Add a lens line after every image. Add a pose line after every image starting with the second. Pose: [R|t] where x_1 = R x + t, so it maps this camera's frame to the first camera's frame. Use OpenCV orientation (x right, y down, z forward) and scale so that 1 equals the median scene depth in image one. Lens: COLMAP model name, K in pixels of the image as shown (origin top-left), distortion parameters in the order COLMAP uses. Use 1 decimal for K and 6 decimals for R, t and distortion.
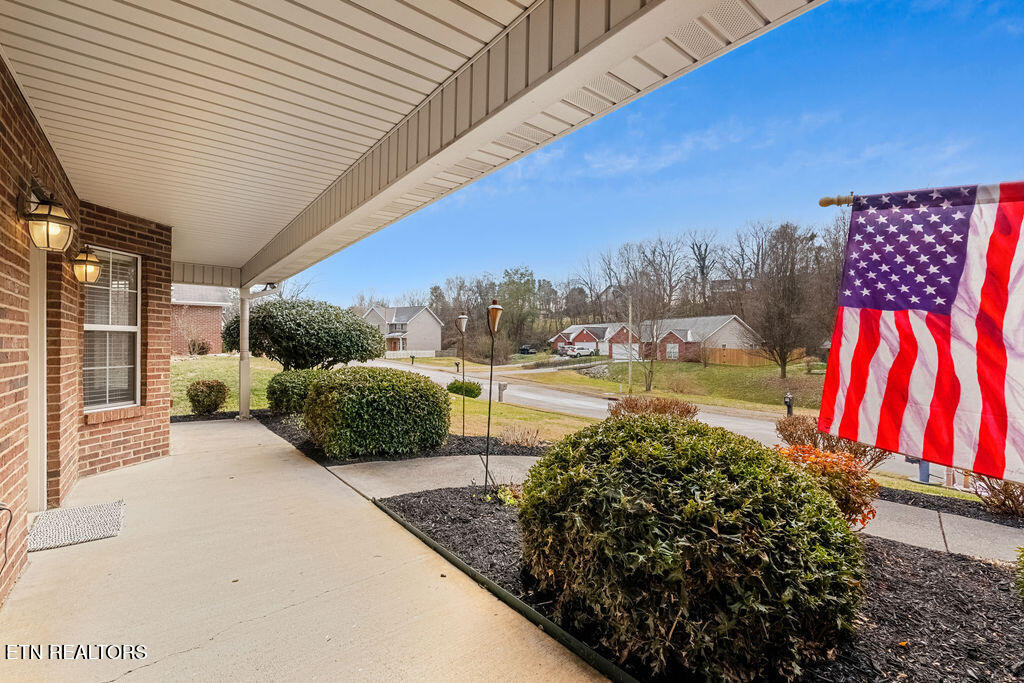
lens RADIAL K [[453.4, 0, 512.0], [0, 453.4, 341.5], [0, 0, 1]] dist [0.001882, 0.000091]
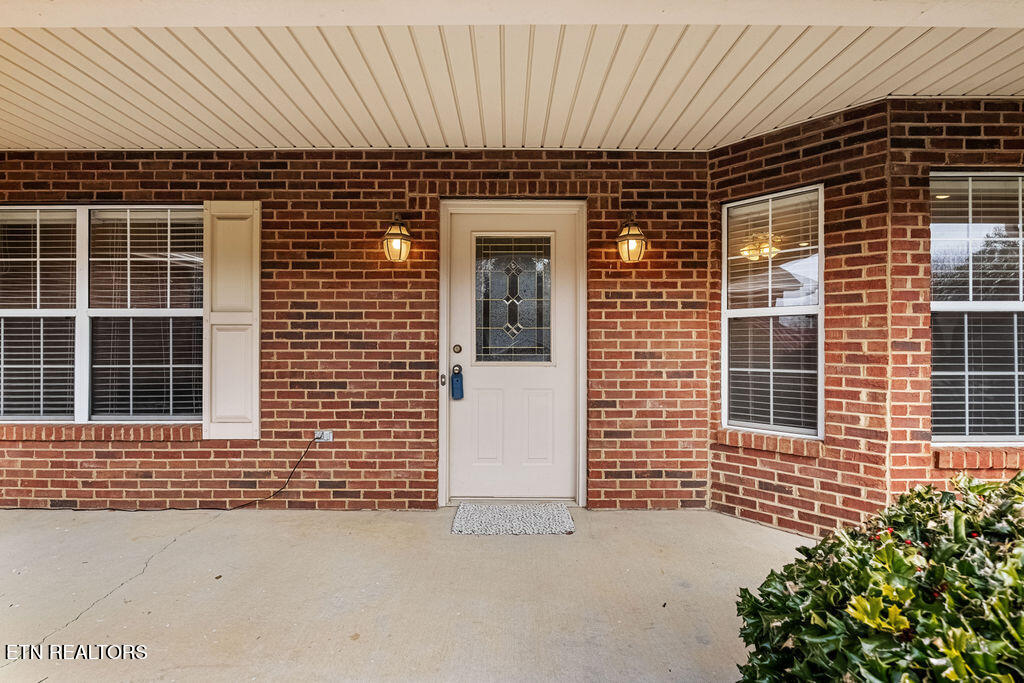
lens RADIAL K [[453.4, 0, 512.0], [0, 453.4, 341.5], [0, 0, 1]] dist [0.001882, 0.000091]
pose [[-0.612266, -0.009621, -0.790594, -0.122544], [0.002533, 0.999897, -0.014130, 0.022966], [0.790648, -0.010654, -0.612178, 1.118251]]
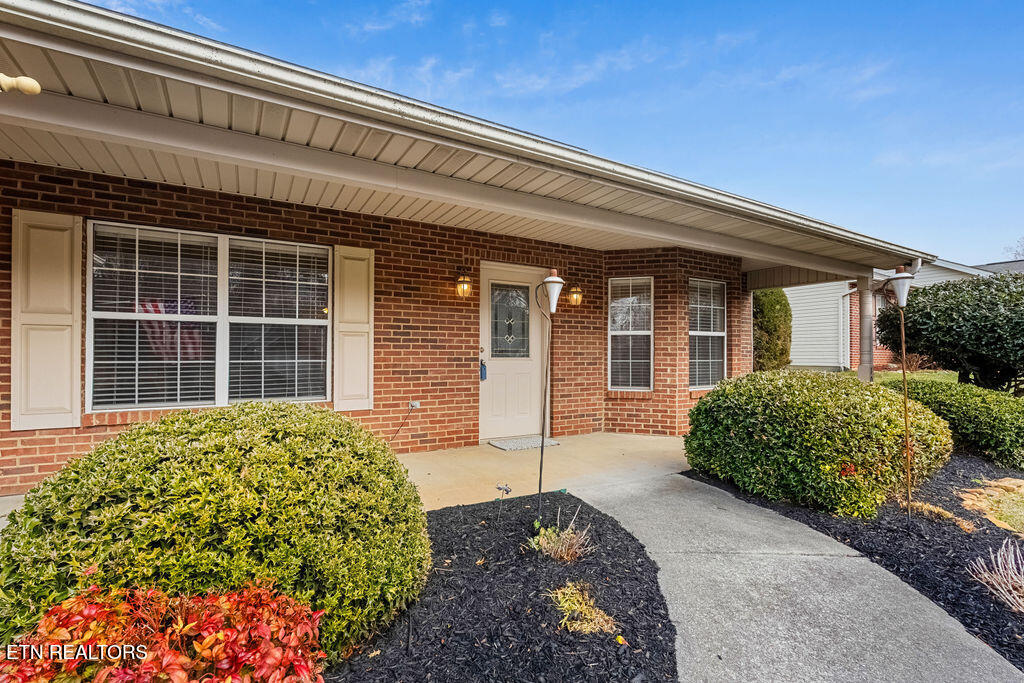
lens RADIAL K [[466.7, 0, 519.4], [0, 466.7, 344.5], [0, 0, 1]] dist [0.024780, 0.000173]
pose [[-0.119034, -0.021335, -0.992661, 0.603172], [0.001245, 0.999765, -0.021637, 0.037665], [0.992889, -0.003811, -0.118979, 0.837019]]
